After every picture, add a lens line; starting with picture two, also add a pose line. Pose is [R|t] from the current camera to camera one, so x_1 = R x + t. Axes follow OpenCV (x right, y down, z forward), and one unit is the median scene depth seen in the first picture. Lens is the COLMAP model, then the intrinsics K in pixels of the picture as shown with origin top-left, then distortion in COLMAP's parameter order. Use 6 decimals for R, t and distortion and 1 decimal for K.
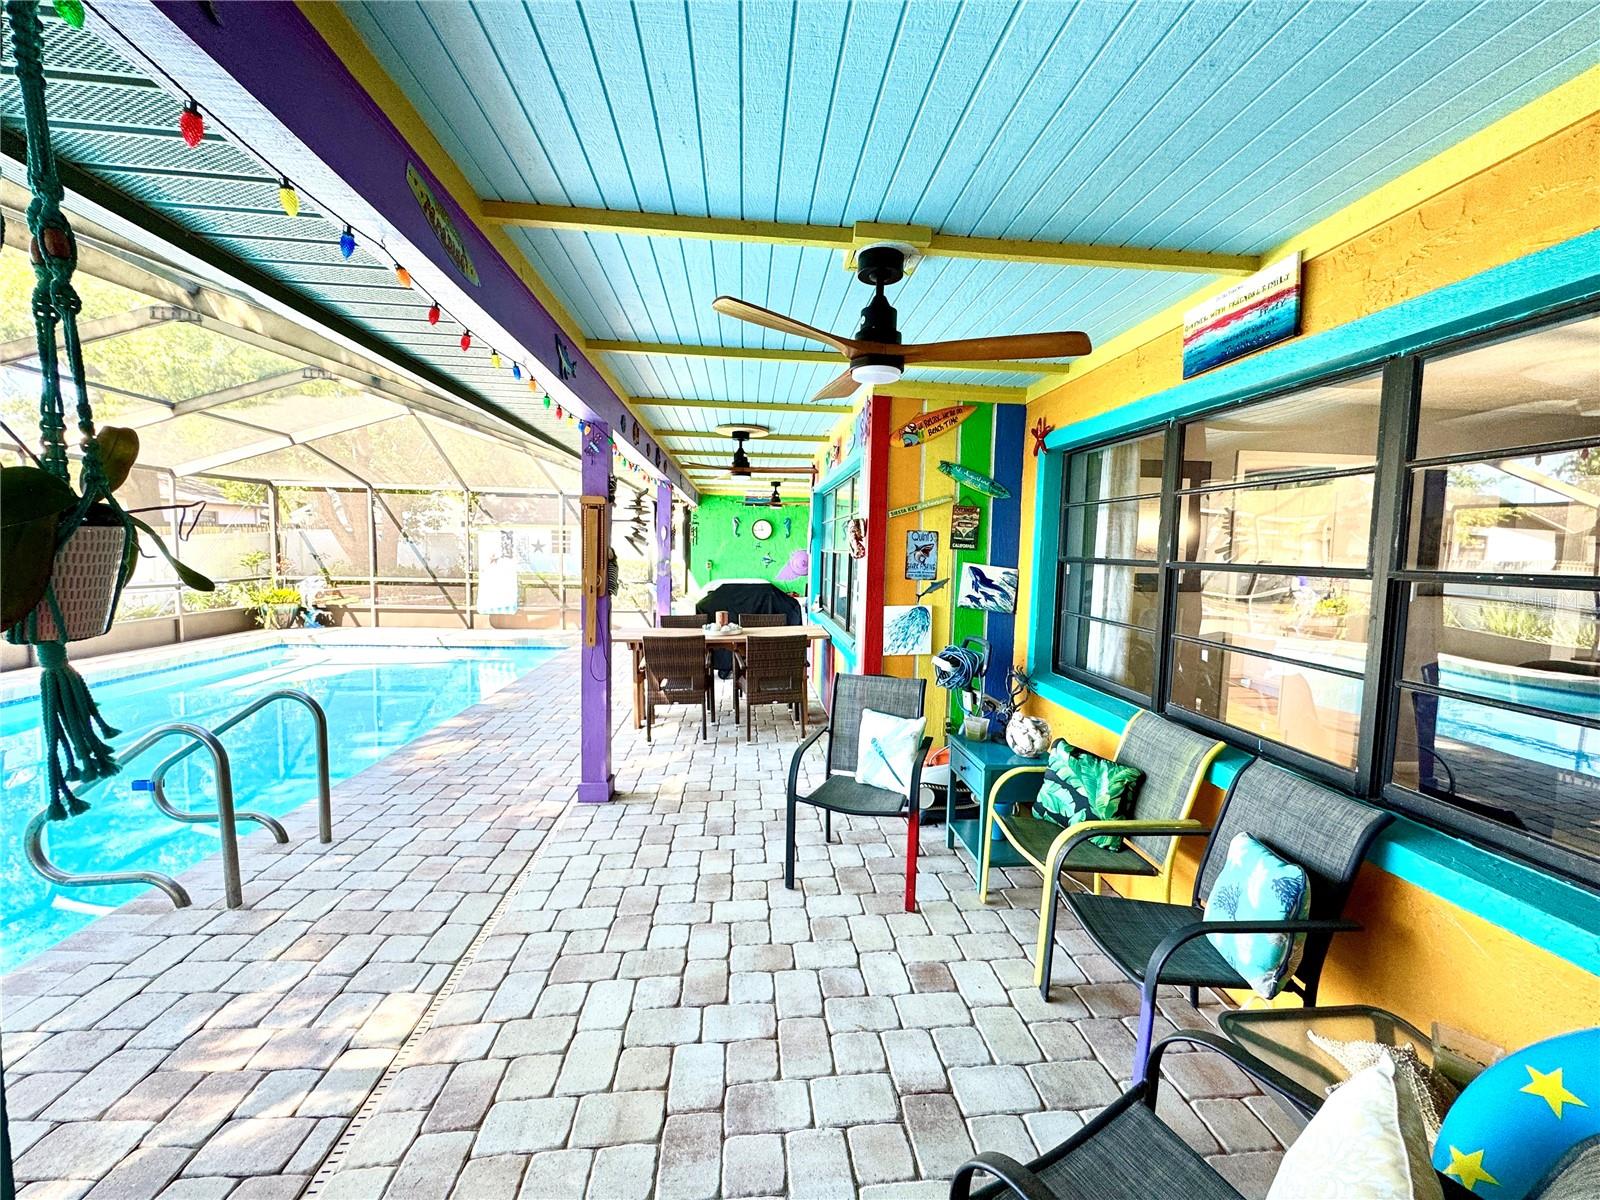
lens RADIAL K [[649.4, 0, 805.1], [0, 649.4, 600.6], [0, 0, 1]] dist [-0.000118, 0.000353]
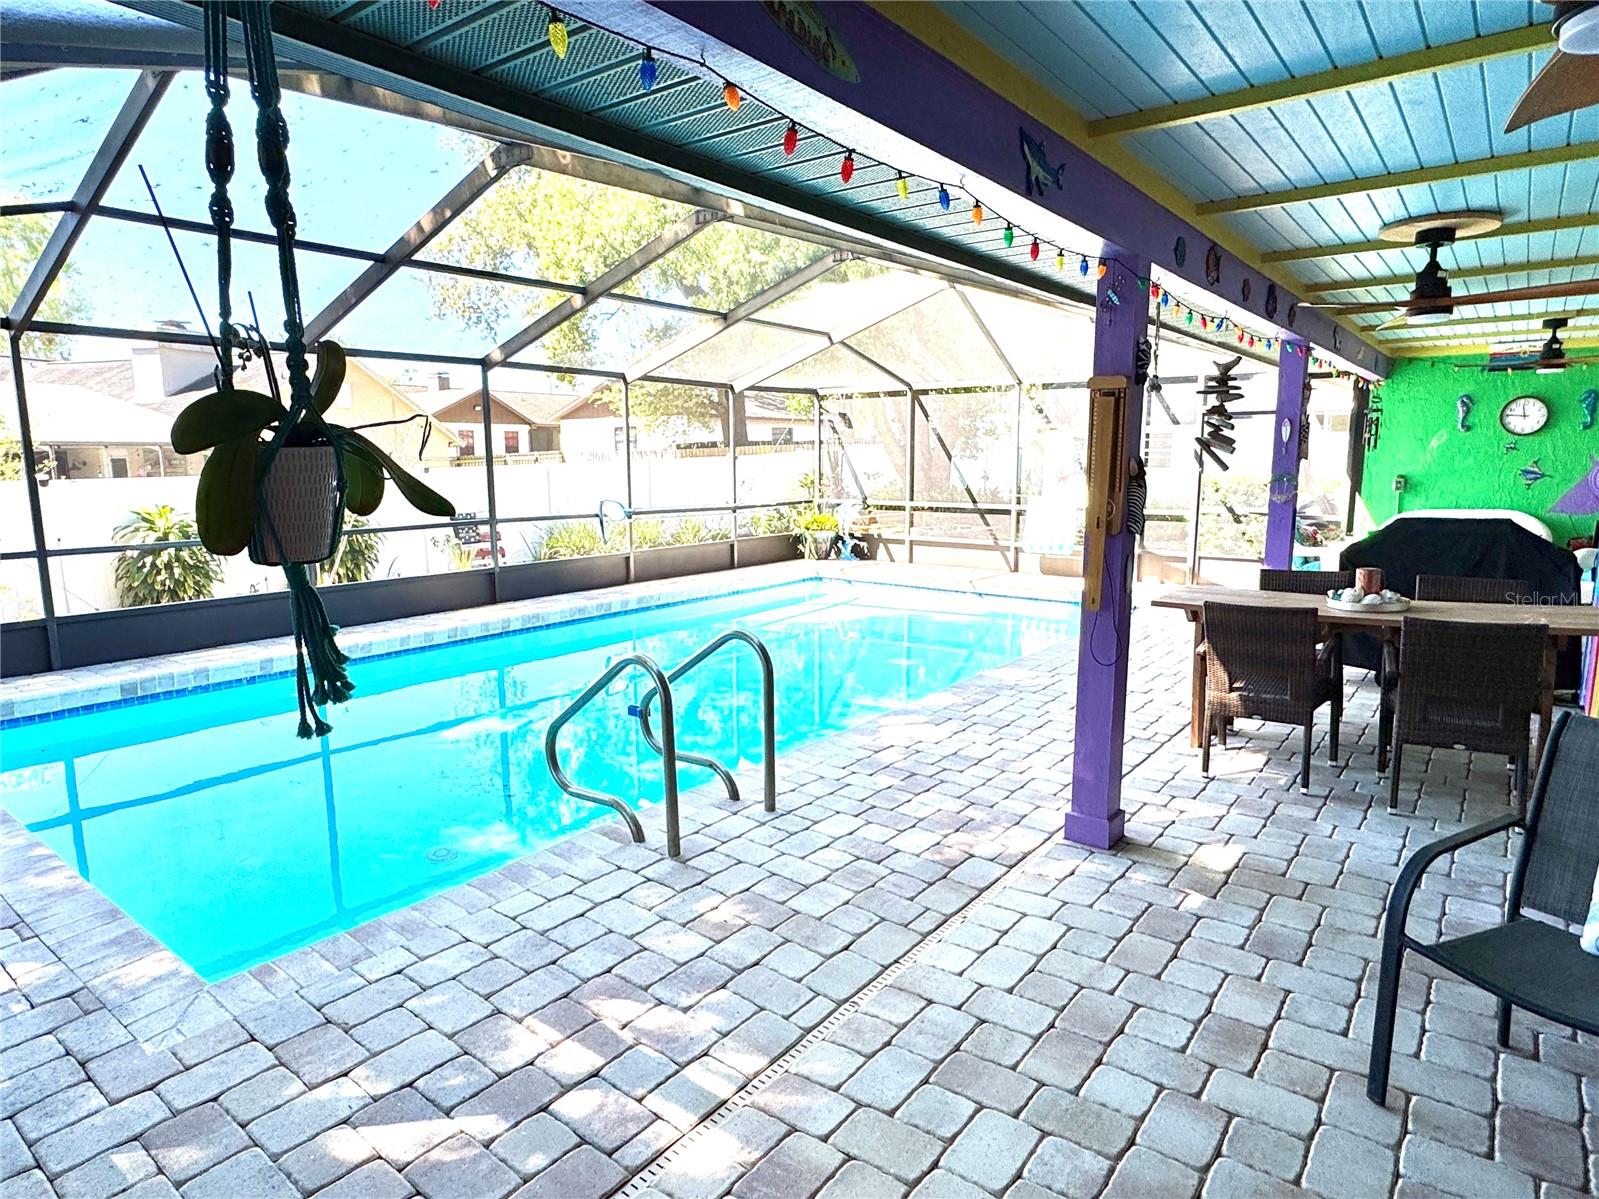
lens RADIAL K [[939.3, 0, 792.9], [0, 939.3, 603.4], [0, 0, 1]] dist [-0.004083, 0.001802]
pose [[0.724561, 0.082281, -0.684281, 0.071742], [-0.033908, 0.995902, 0.083847, -0.004235], [0.688376, -0.037550, 0.724382, 0.082026]]
